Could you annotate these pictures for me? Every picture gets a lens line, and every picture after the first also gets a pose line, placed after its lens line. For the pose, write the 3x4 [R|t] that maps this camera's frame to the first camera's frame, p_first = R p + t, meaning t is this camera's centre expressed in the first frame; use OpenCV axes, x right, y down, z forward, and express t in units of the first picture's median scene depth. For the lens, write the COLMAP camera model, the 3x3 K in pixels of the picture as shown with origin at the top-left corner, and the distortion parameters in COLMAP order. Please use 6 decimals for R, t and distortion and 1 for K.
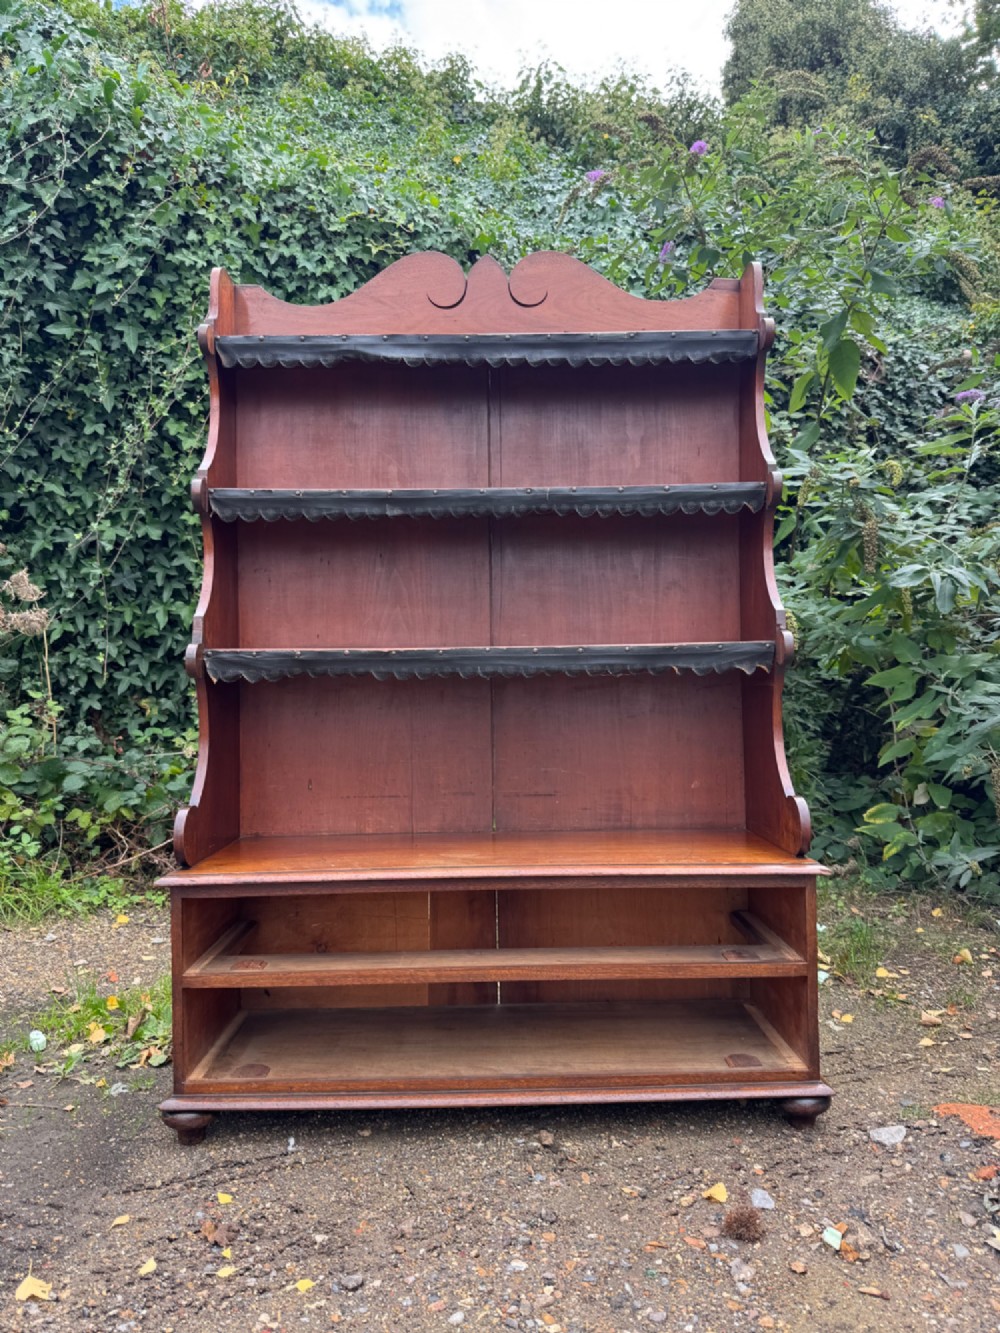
lens RADIAL K [[957.5, 0, 499.7], [0, 957.5, 661.1], [0, 0, 1]] dist [-0.007733, -0.001631]
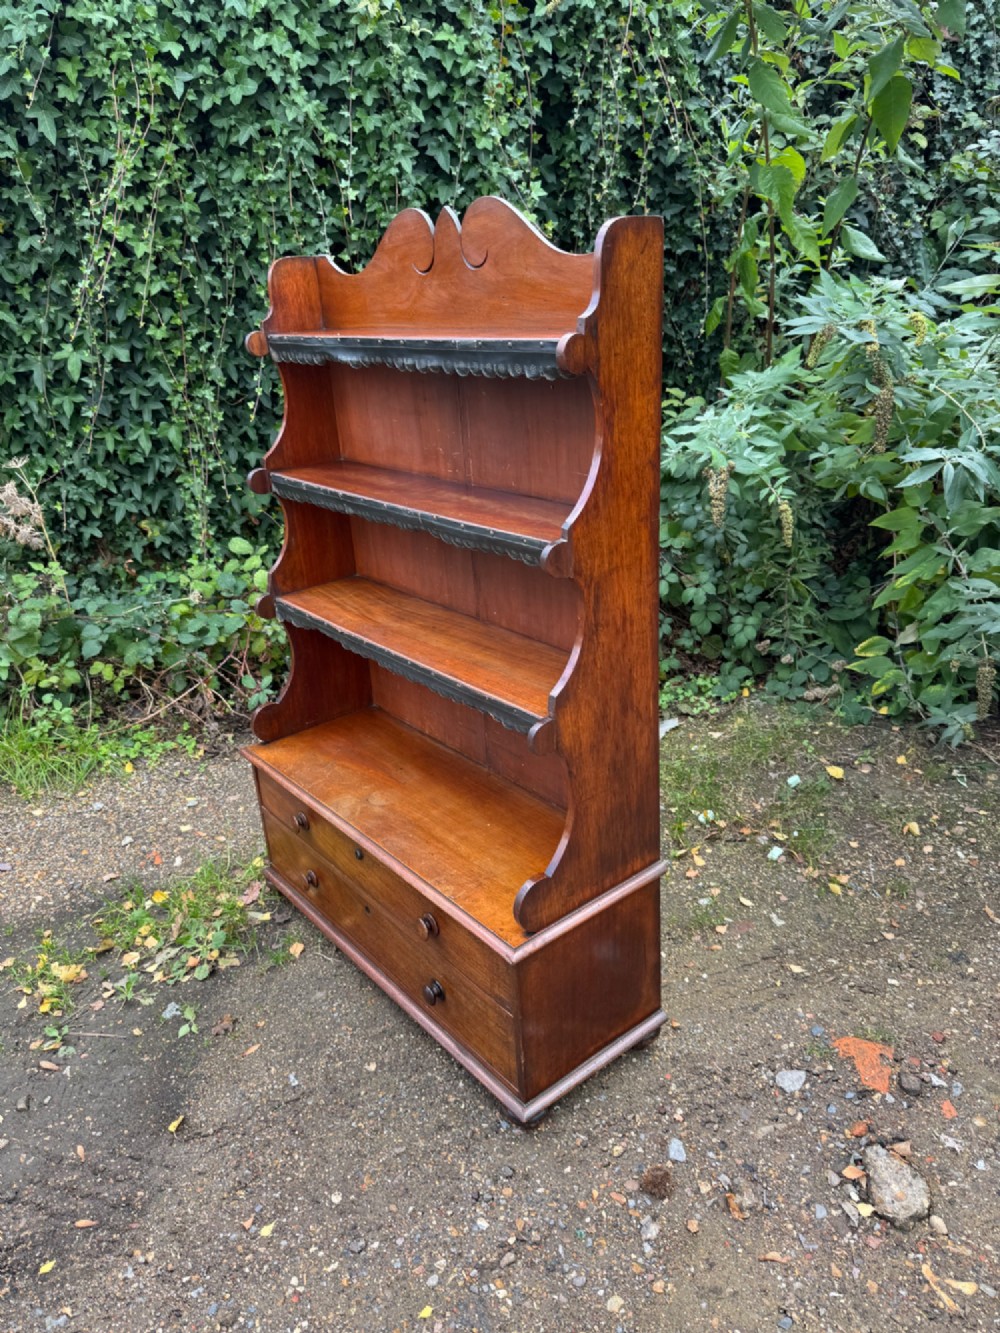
lens RADIAL K [[958.9, 0, 500.0], [0, 958.9, 666.5], [0, 0, 1]] dist [0.007662, -0.020654]
pose [[0.998346, -0.032700, -0.047295, 0.053658], [0.048871, 0.915943, 0.398322, -0.245541], [0.030294, -0.399974, 0.916026, 0.034212]]
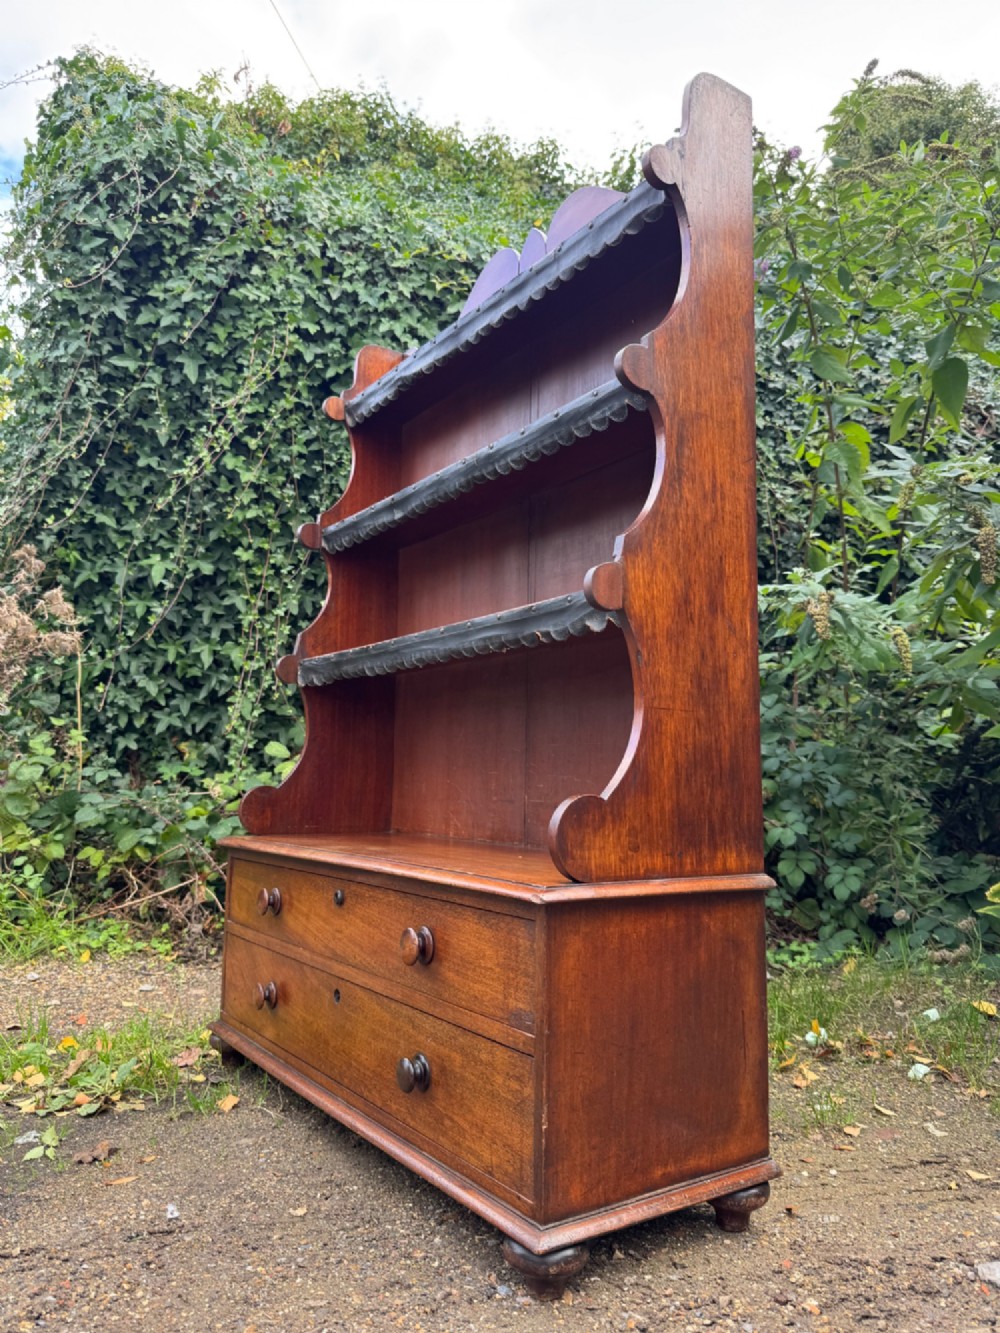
lens RADIAL K [[956.2, 0, 495.5], [0, 956.2, 661.9], [0, 0, 1]] dist [-0.002234, -0.006520]
pose [[0.993628, 0.017986, -0.111269, 0.050221], [-0.030129, 0.993647, -0.108432, 0.066035], [0.108612, 0.111093, 0.987857, 0.103863]]
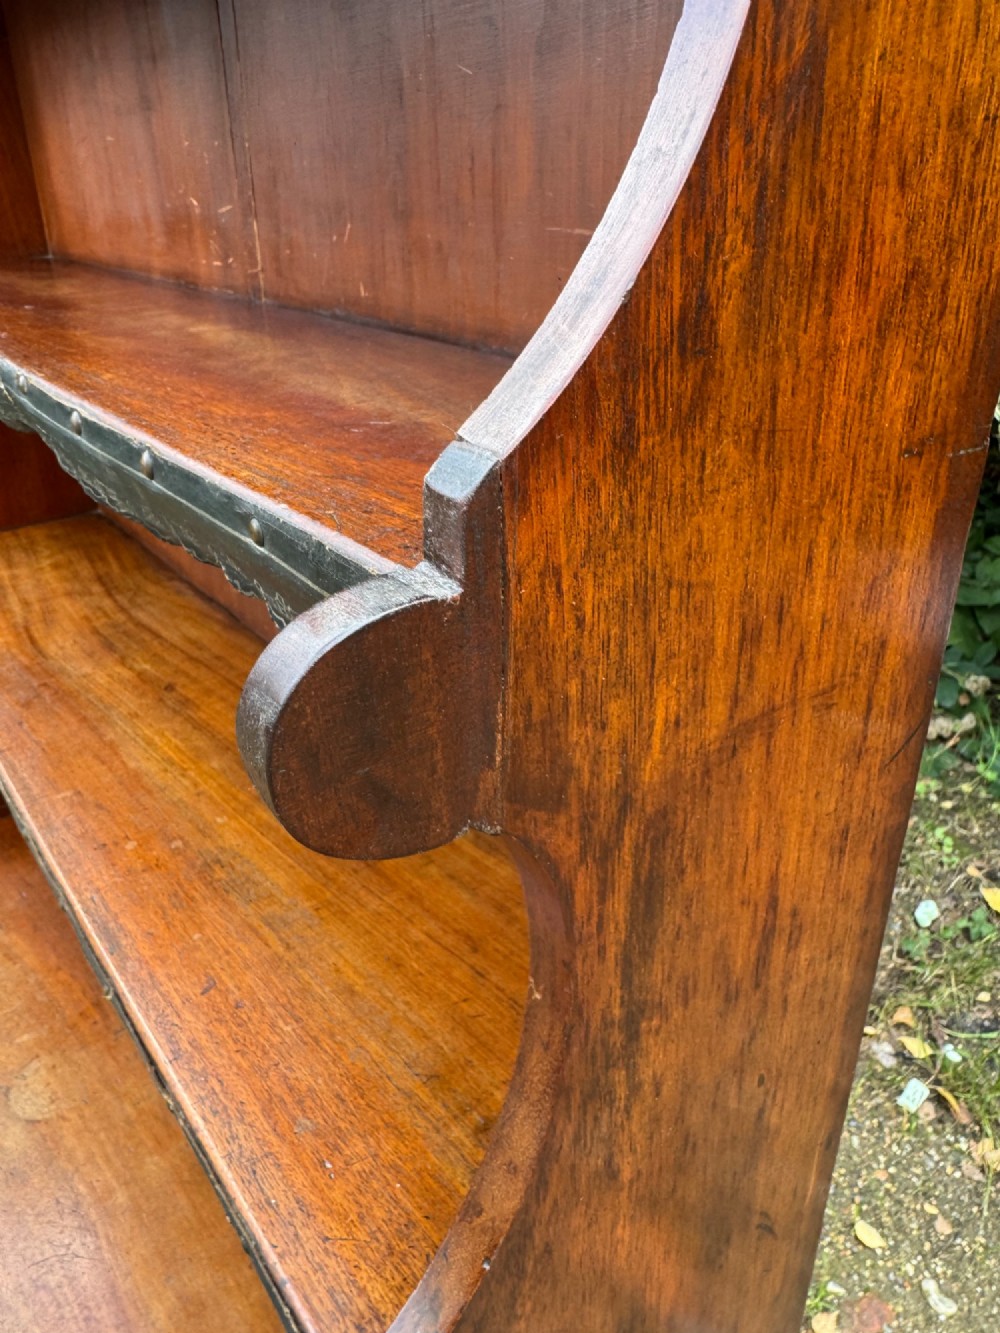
lens RADIAL K [[894.3, 0, 500.0], [0, 894.3, 666.5], [0, 0, 1]] dist [-0.001492, -0.001637]
pose [[0.999025, 0.020354, -0.039169, 0.072299], [0.002123, 0.864158, 0.503217, -0.126920], [0.044091, -0.502809, 0.863272, 0.476167]]
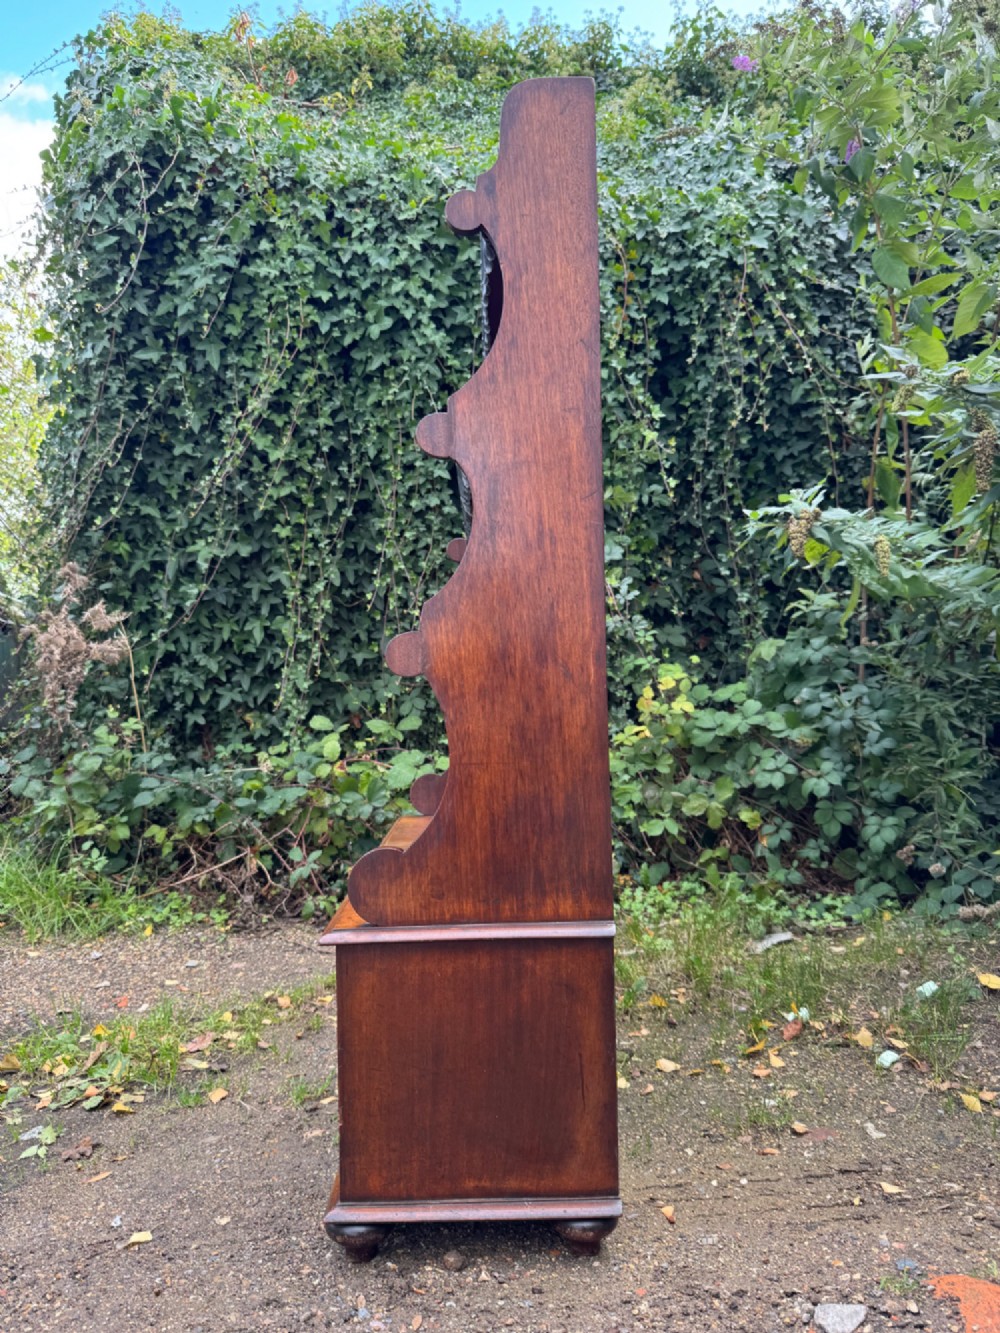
lens RADIAL K [[955.0, 0, 495.8], [0, 955.0, 665.6], [0, 0, 1]] dist [0.005449, -0.013893]
pose [[0.964684, -0.031308, -0.261542, 0.176537], [0.032355, 0.999476, -0.000301, -0.001754], [0.261415, -0.008172, 0.965192, 0.117892]]
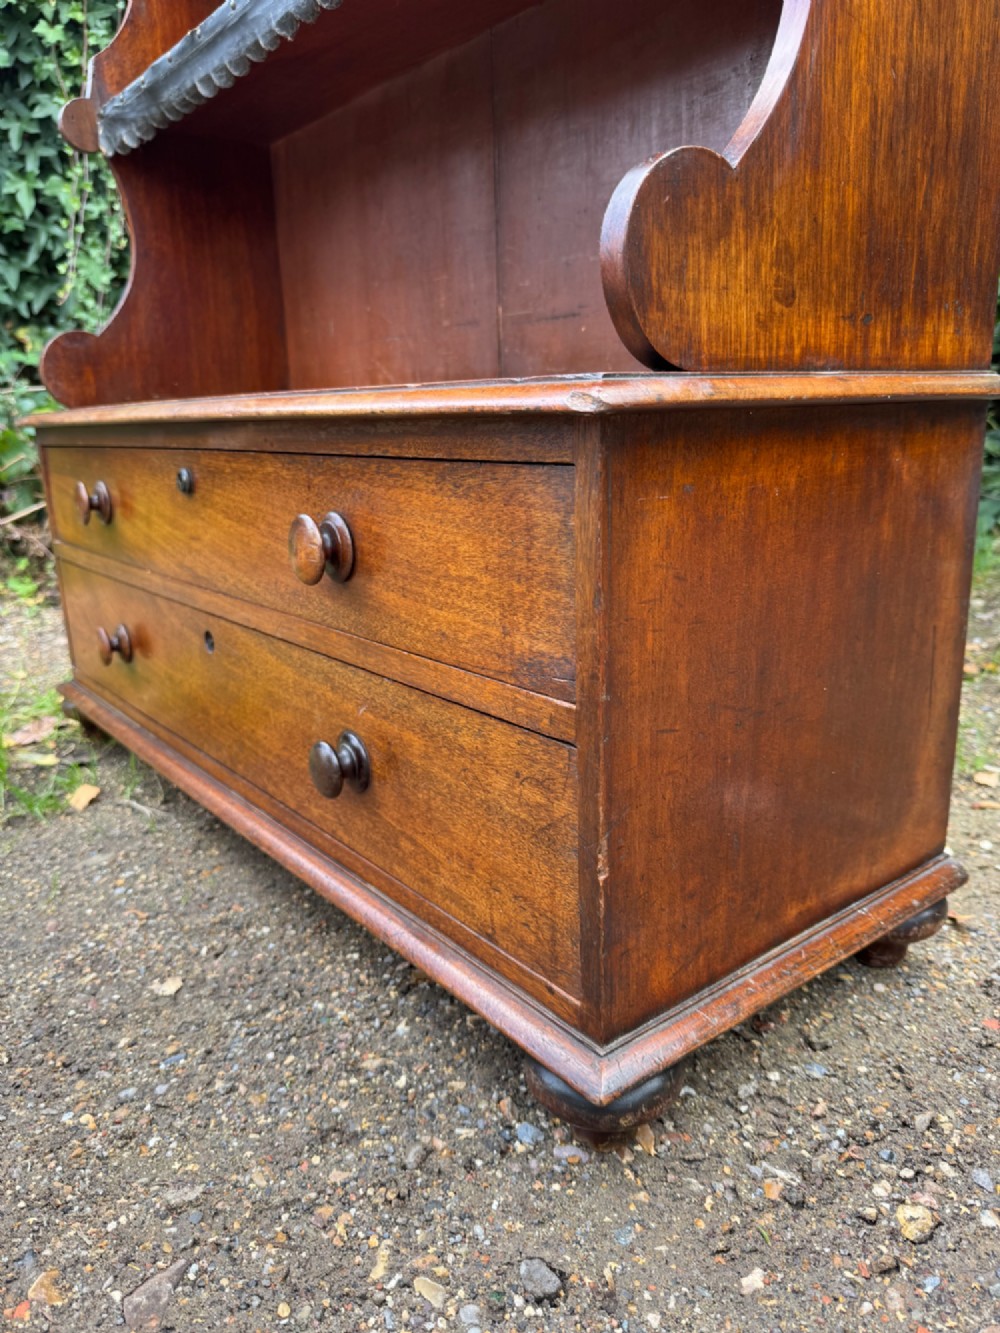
lens RADIAL K [[970.7, 0, 500.0], [0, 970.7, 666.5], [0, 0, 1]] dist [-0.017707, 0.008139]
pose [[0.998972, -0.000647, -0.045321, 0.022360], [0.012960, 0.962229, 0.271931, 0.111568], [0.043434, -0.272239, 0.961249, 0.307134]]
